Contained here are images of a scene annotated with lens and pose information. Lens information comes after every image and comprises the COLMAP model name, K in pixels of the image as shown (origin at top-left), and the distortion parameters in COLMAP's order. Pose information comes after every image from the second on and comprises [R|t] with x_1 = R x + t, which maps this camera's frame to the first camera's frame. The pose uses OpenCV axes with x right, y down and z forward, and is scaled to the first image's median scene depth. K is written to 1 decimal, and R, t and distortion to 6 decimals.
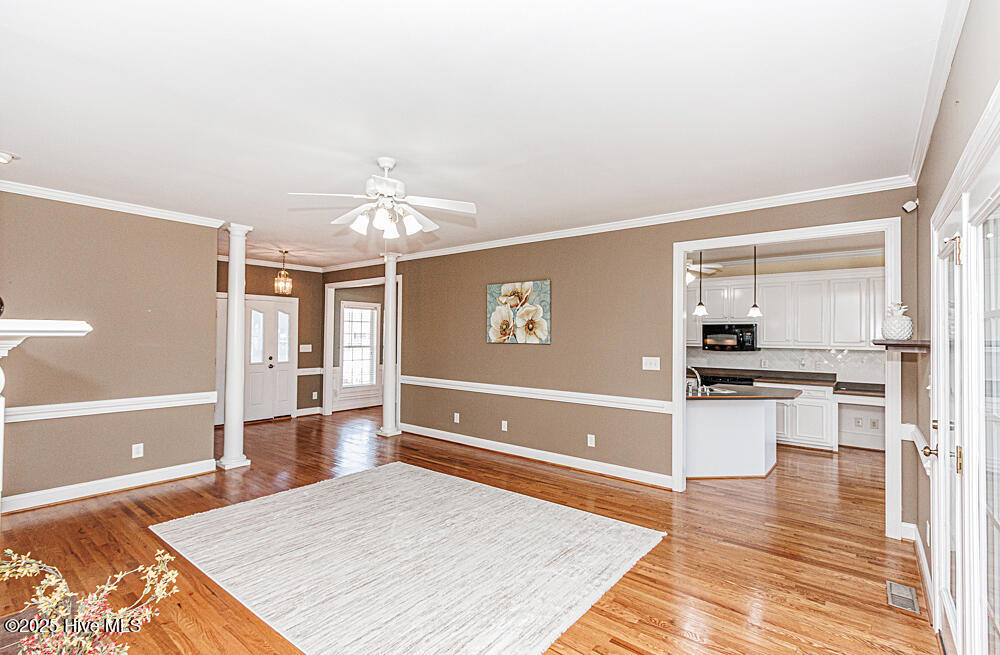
lens RADIAL K [[465.2, 0, 488.4], [0, 465.2, 324.7], [0, 0, 1]] dist [0.001603, -0.000228]
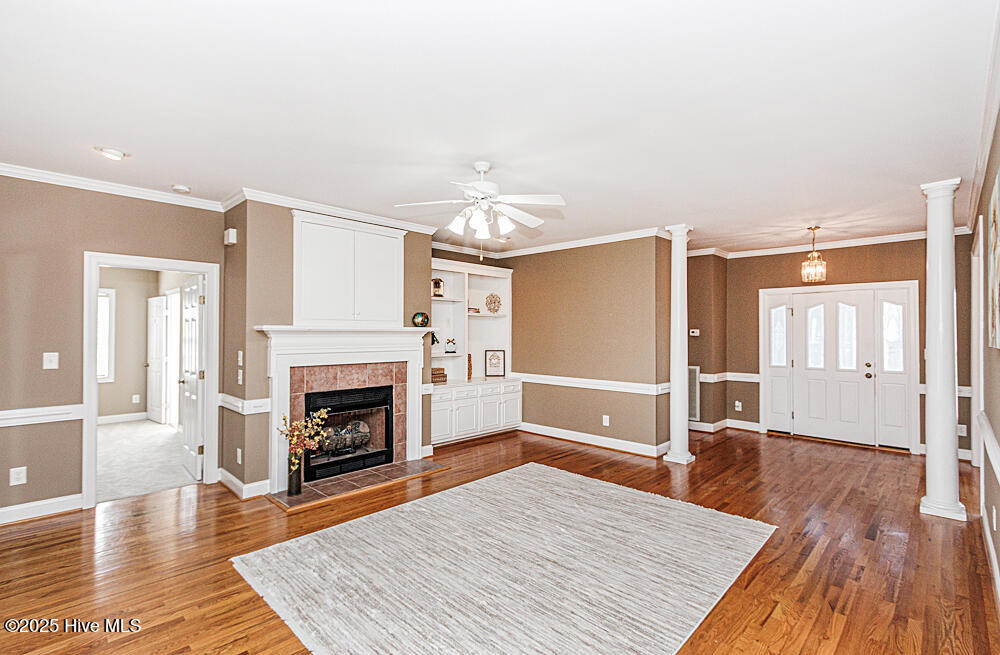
lens RADIAL K [[465.2, 0, 488.4], [0, 465.2, 324.7], [0, 0, 1]] dist [0.001603, -0.000228]
pose [[-0.085280, -0.017922, -0.996196, 0.634300], [0.014548, 0.999709, -0.019230, 0.022121], [0.996251, -0.016133, -0.084995, 0.839452]]
